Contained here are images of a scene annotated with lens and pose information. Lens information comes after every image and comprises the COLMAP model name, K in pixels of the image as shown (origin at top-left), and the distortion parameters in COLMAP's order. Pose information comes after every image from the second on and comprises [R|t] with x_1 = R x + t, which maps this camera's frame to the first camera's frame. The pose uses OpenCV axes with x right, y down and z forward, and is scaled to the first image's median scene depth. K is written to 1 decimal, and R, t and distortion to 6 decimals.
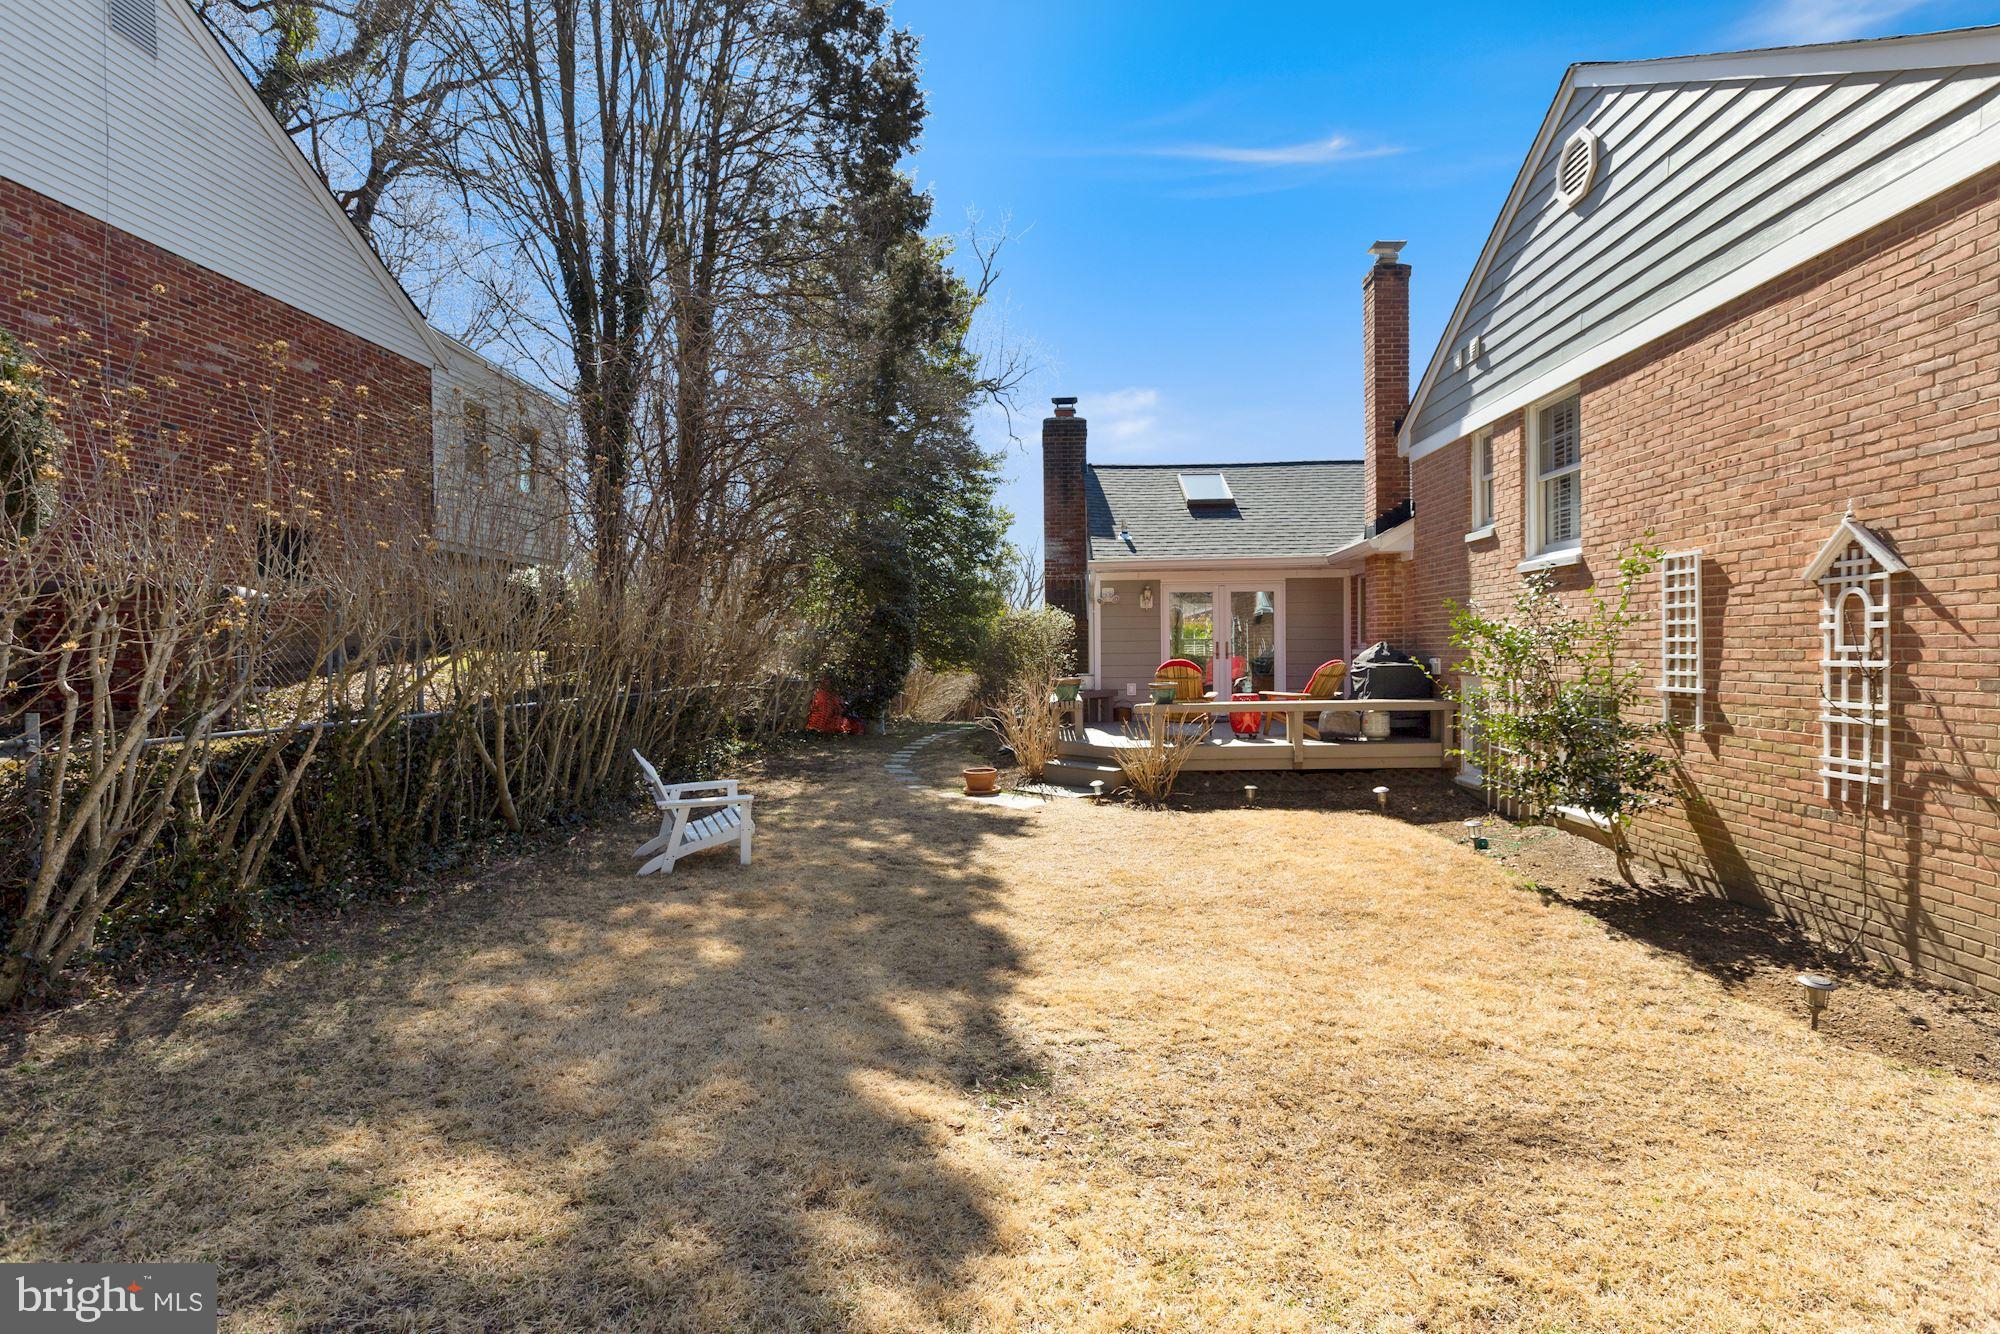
lens RADIAL K [[967.6, 0, 996.7], [0, 967.6, 659.3], [0, 0, 1]] dist [-0.000855, 0.000031]
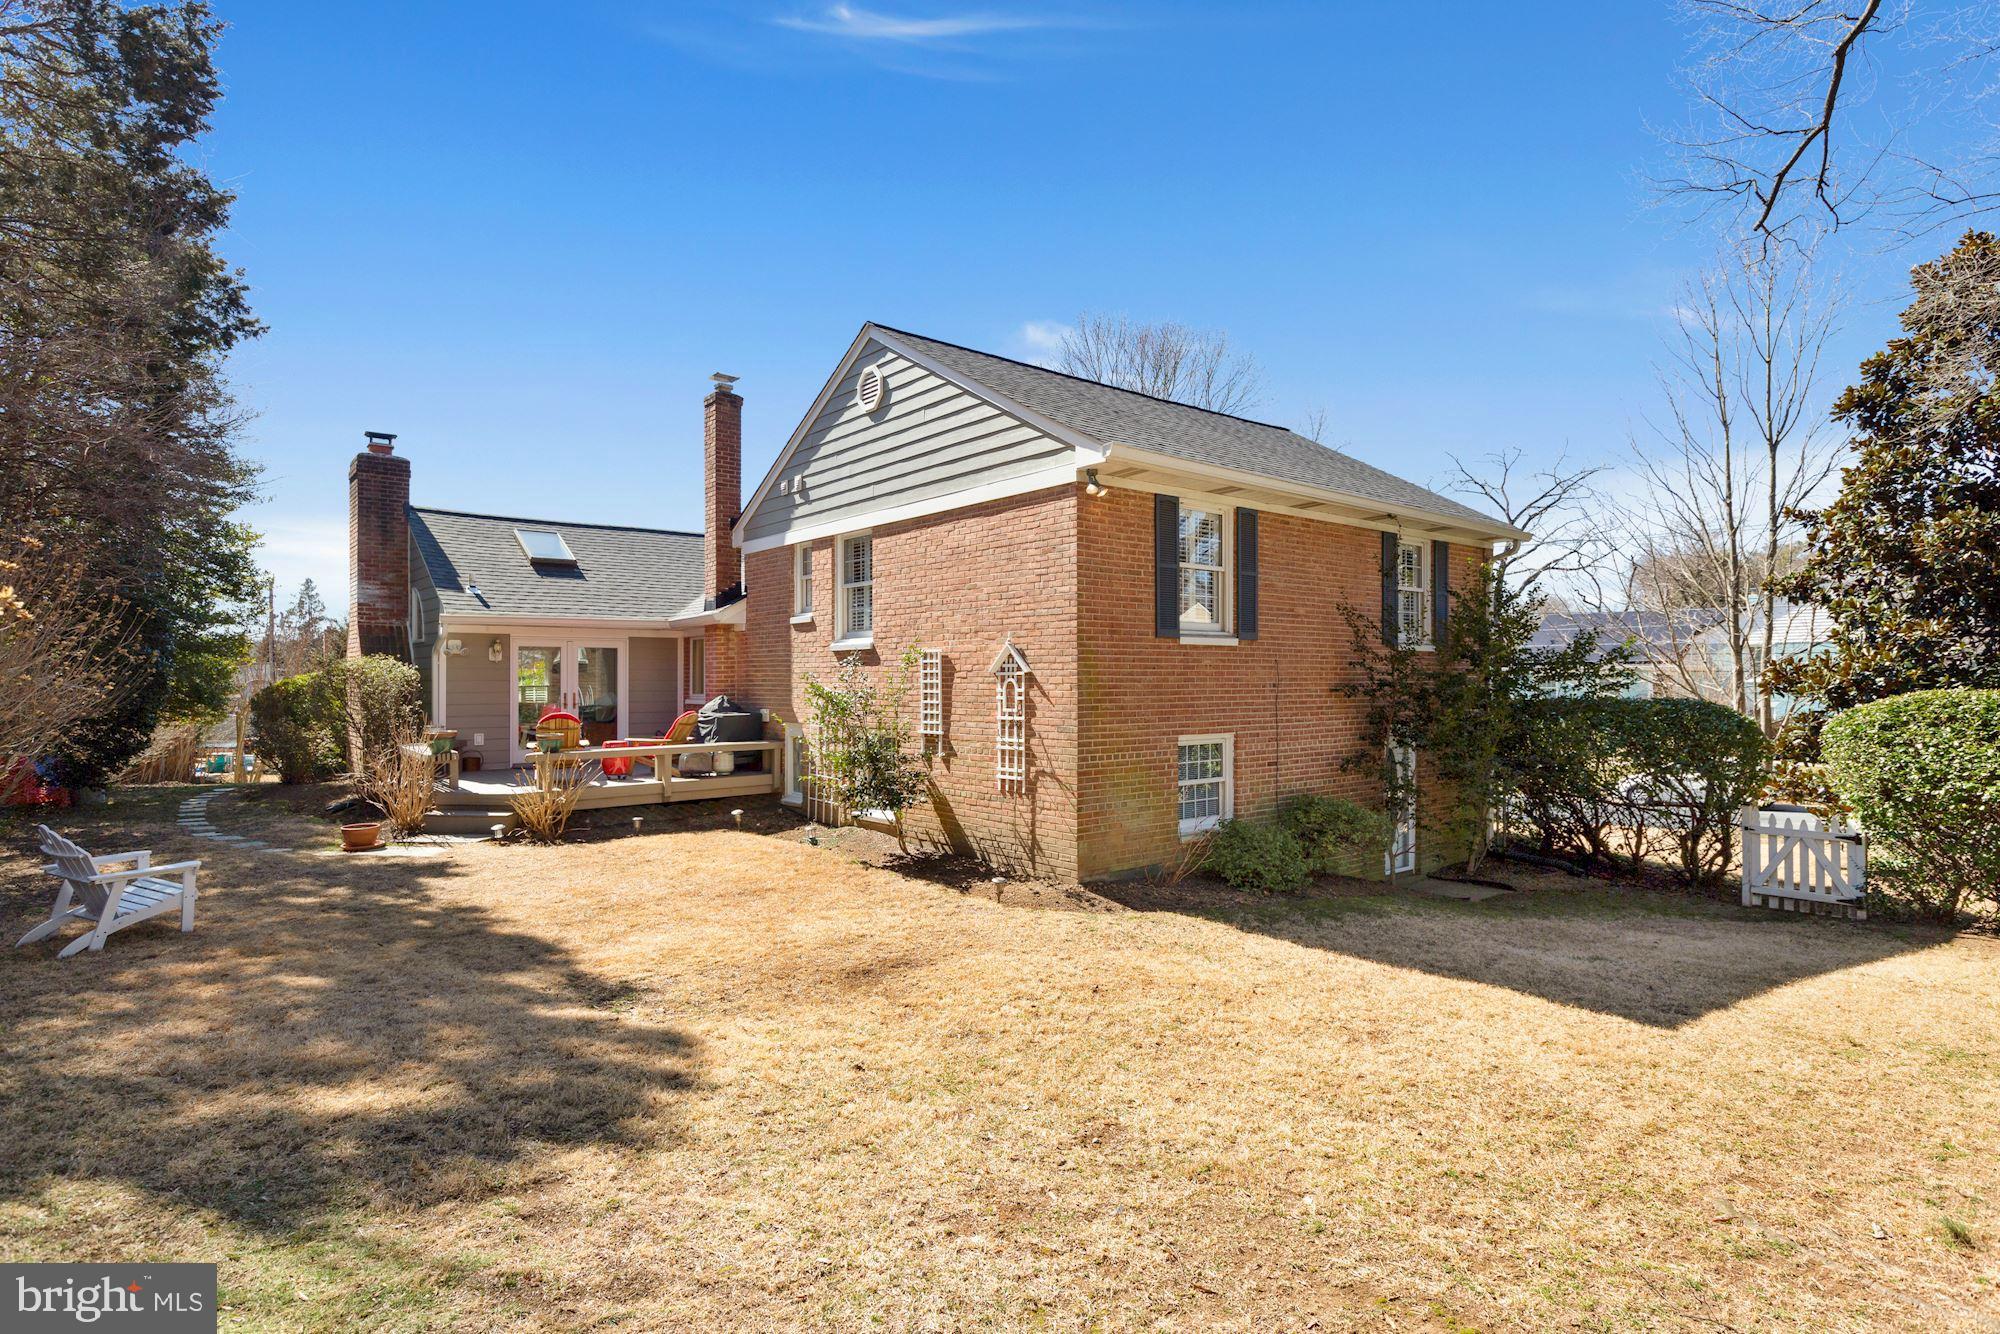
lens RADIAL K [[1036.8, 0, 1000.4], [0, 1036.8, 670.8], [0, 0, 1]] dist [0.001441, 0.000153]
pose [[0.743666, 0.011392, 0.668454, -0.365475], [0.003046, 0.999787, -0.020428, -0.034405], [-0.668545, 0.017227, 0.743473, -0.374423]]
